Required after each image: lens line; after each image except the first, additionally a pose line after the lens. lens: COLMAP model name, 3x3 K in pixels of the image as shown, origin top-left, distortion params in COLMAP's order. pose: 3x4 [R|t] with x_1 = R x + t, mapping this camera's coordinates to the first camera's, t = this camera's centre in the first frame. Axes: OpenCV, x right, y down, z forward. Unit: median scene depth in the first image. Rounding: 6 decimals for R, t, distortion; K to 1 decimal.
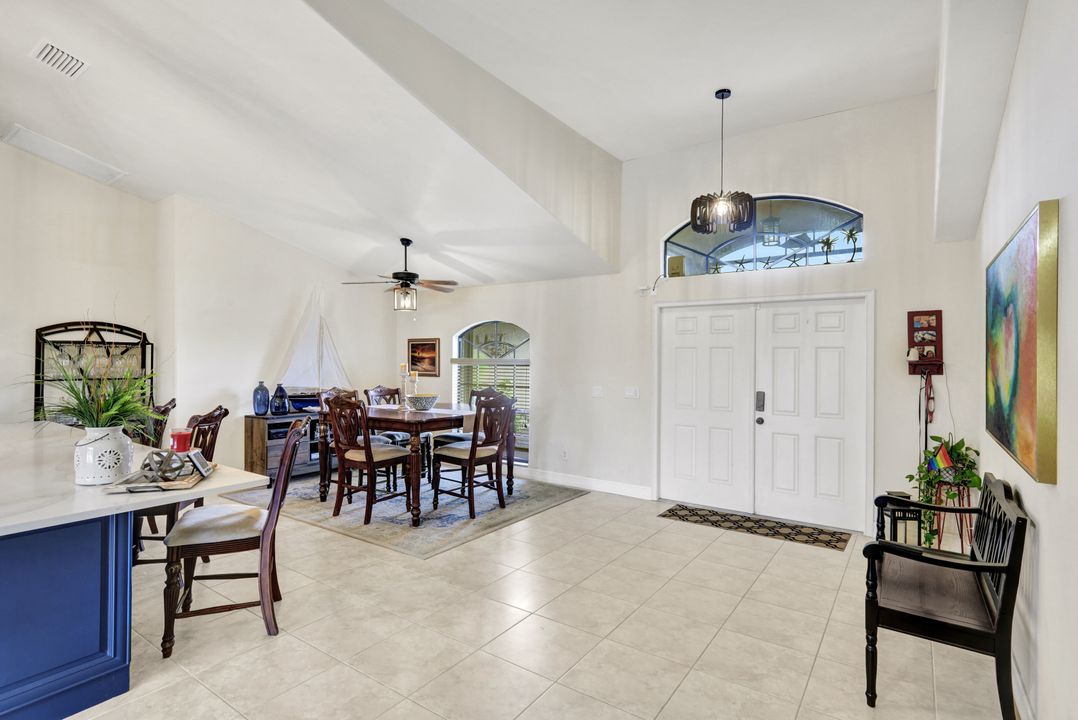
lens RADIAL K [[541.3, 0, 538.8], [0, 541.3, 358.7], [0, 0, 1]] dist [0.000619, 0.000024]
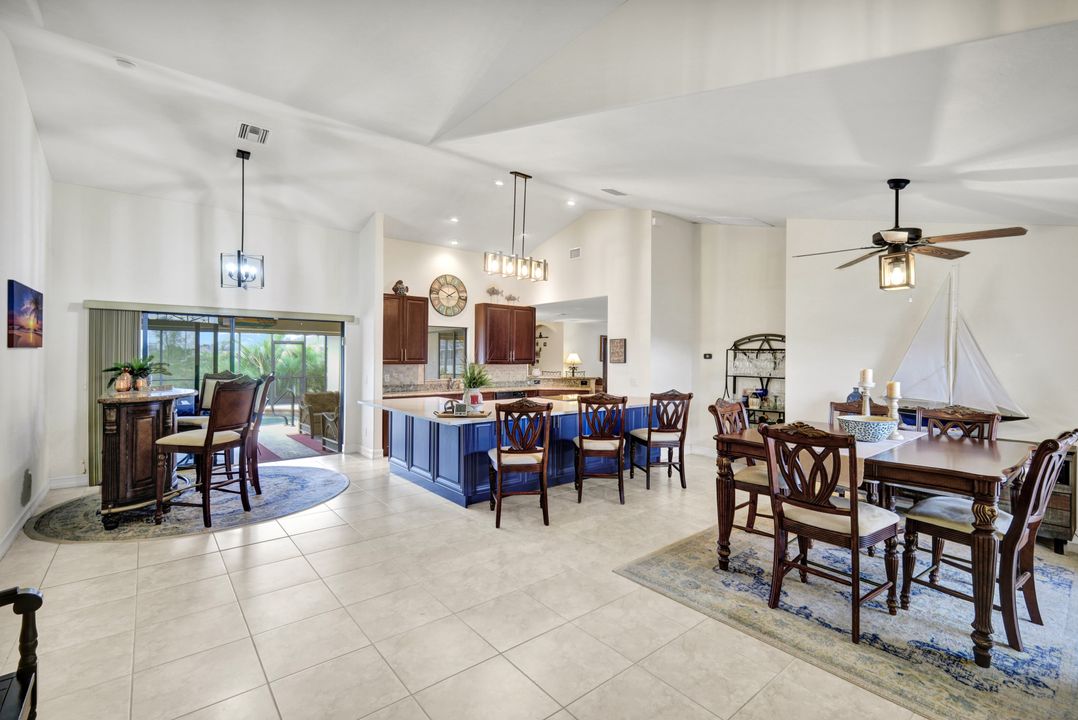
lens RADIAL K [[471.2, 0, 539.3], [0, 471.2, 357.8], [0, 0, 1]] dist [0.001456, -0.000212]
pose [[-0.269202, -0.008608, -0.963045, 0.472740], [-0.010756, 0.999925, -0.005931, 0.003305], [0.963024, 0.008762, -0.269274, 0.835953]]
